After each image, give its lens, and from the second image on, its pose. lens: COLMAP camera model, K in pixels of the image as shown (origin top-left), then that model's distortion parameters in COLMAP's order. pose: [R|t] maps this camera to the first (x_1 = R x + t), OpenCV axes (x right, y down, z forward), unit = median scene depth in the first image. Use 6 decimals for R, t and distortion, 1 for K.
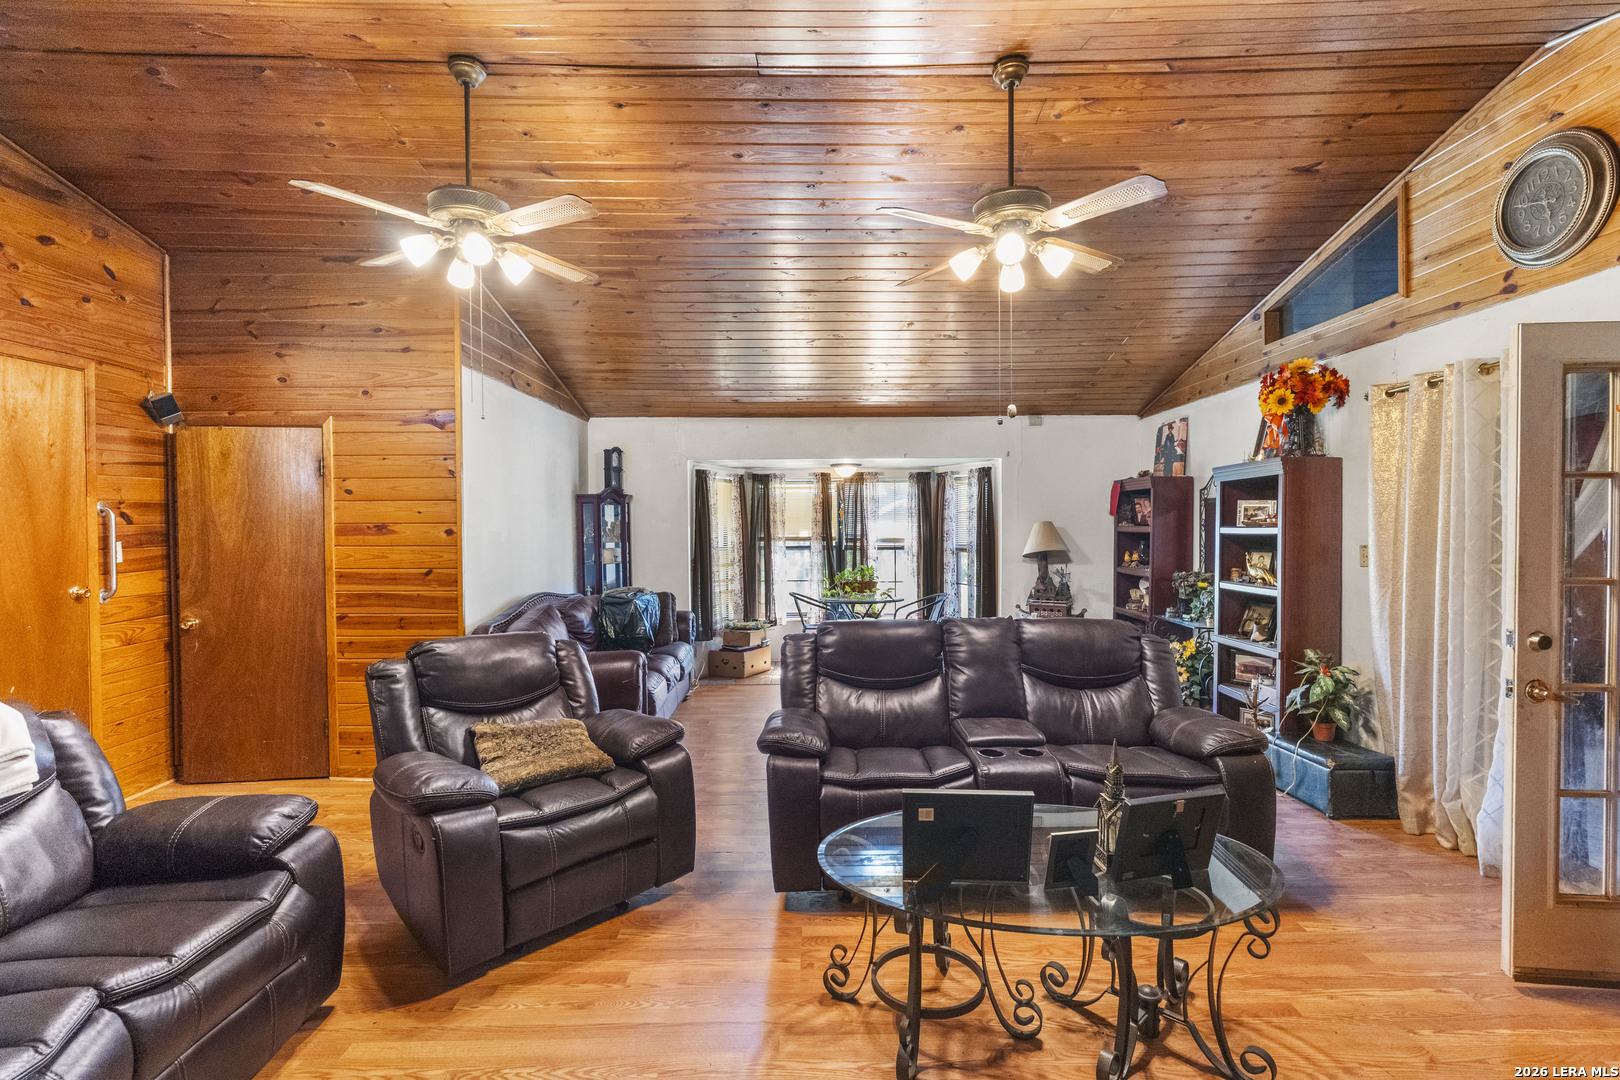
lens RADIAL K [[775.3, 0, 811.9], [0, 775.3, 533.8], [0, 0, 1]] dist [-0.002603, -0.000023]
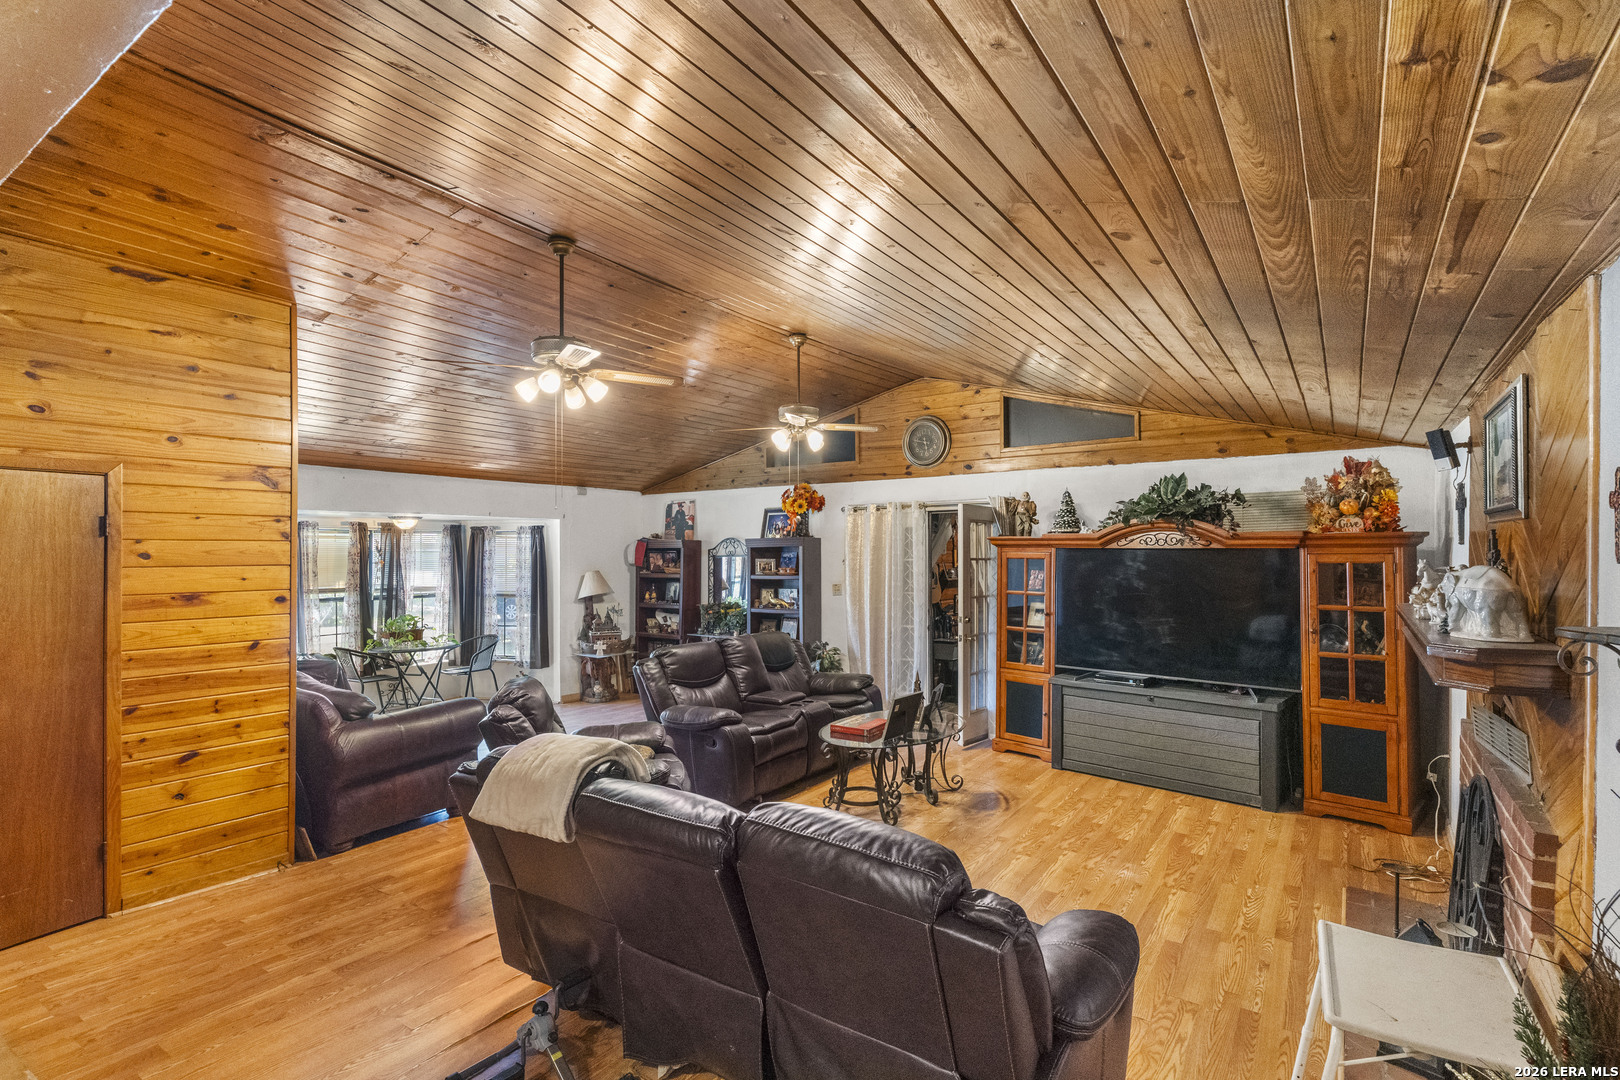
lens RADIAL K [[775.3, 0, 823.8], [0, 775.3, 548.2], [0, 0, 1]] dist [-0.002603, -0.000023]
pose [[0.559319, 0.008567, 0.828908, -0.871913], [0.012866, 0.999736, -0.019014, -0.037416], [-0.828853, 0.021300, 0.559062, -0.060959]]
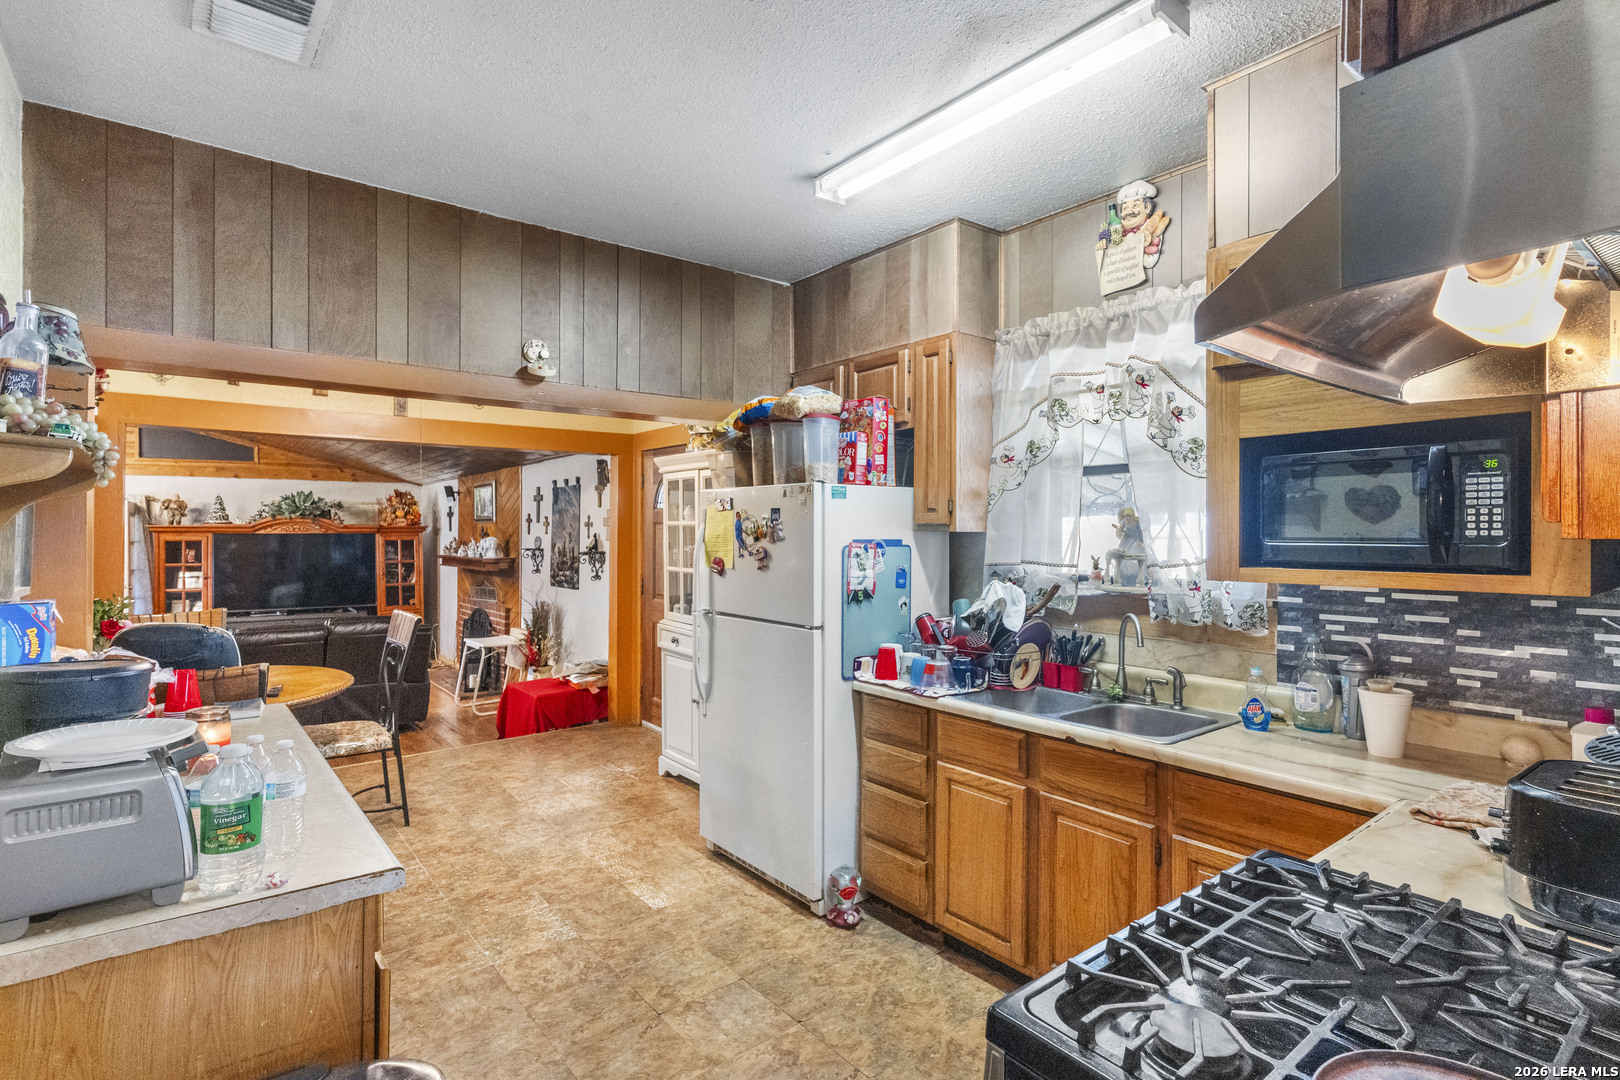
lens RADIAL K [[775.3, 0, 817.0], [0, 775.3, 530.4], [0, 0, 1]] dist [-0.002603, -0.000023]
pose [[-0.631611, 0.014519, 0.775150, -2.097599], [0.026961, 0.999631, 0.003244, -0.030593], [-0.774817, 0.022948, -0.631769, 0.417208]]
